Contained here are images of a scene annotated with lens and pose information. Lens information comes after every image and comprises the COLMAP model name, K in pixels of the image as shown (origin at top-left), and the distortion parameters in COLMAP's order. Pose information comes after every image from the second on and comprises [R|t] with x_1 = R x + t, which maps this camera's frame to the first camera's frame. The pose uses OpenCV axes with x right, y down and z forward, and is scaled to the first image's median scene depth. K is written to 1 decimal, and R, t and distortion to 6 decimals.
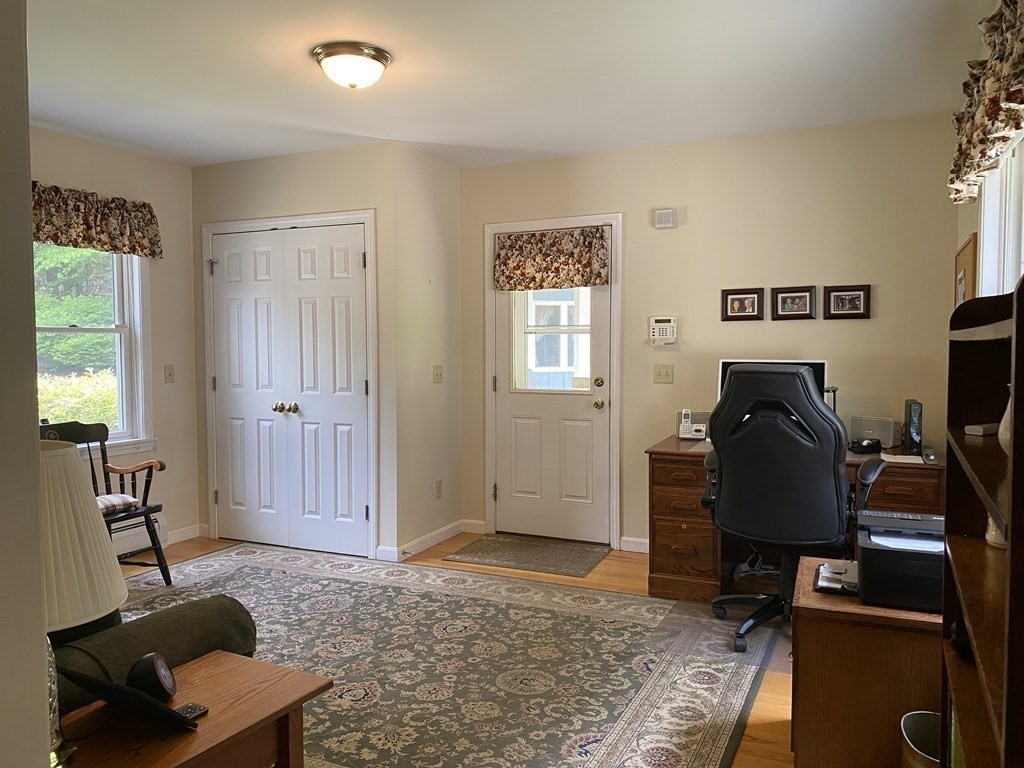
lens RADIAL K [[794.0, 0, 524.8], [0, 794.0, 374.6], [0, 0, 1]] dist [0.176490, -0.424802]
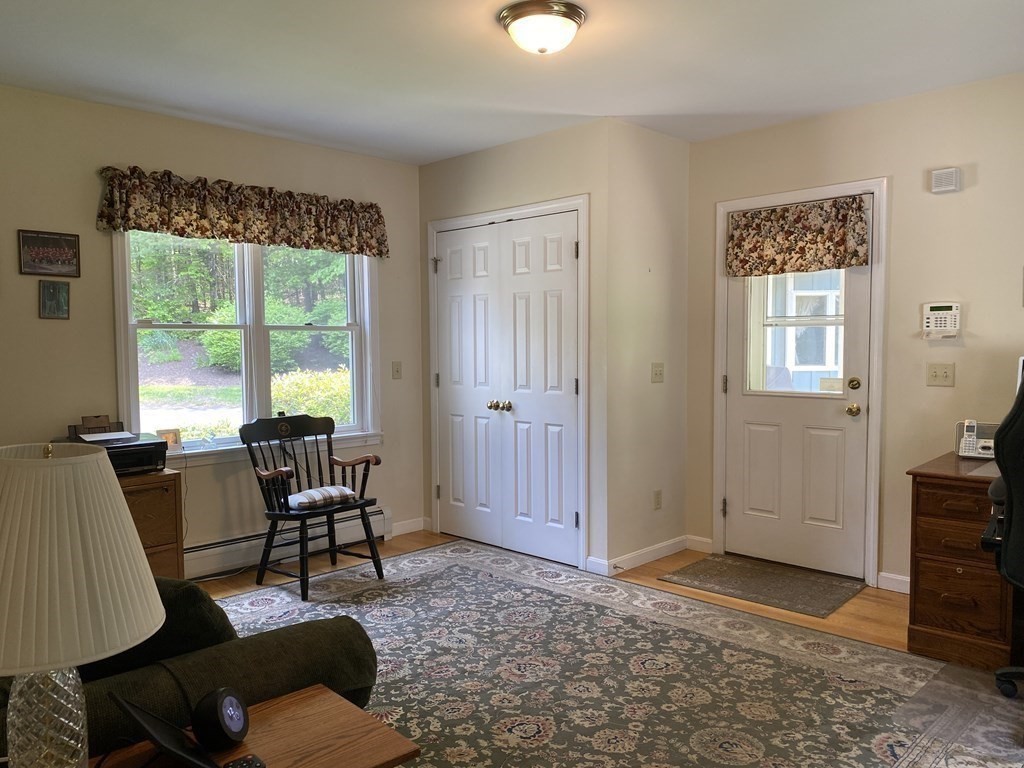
lens RADIAL K [[789.6, 0, 512.0], [0, 789.6, 384.0], [0, 0, 1]] dist [0.002602, 0.006325]
pose [[0.937759, 0.013526, -0.347022, 0.052676], [-0.007329, 0.999789, 0.019164, -0.003861], [0.347208, -0.015428, 0.937661, 0.124816]]
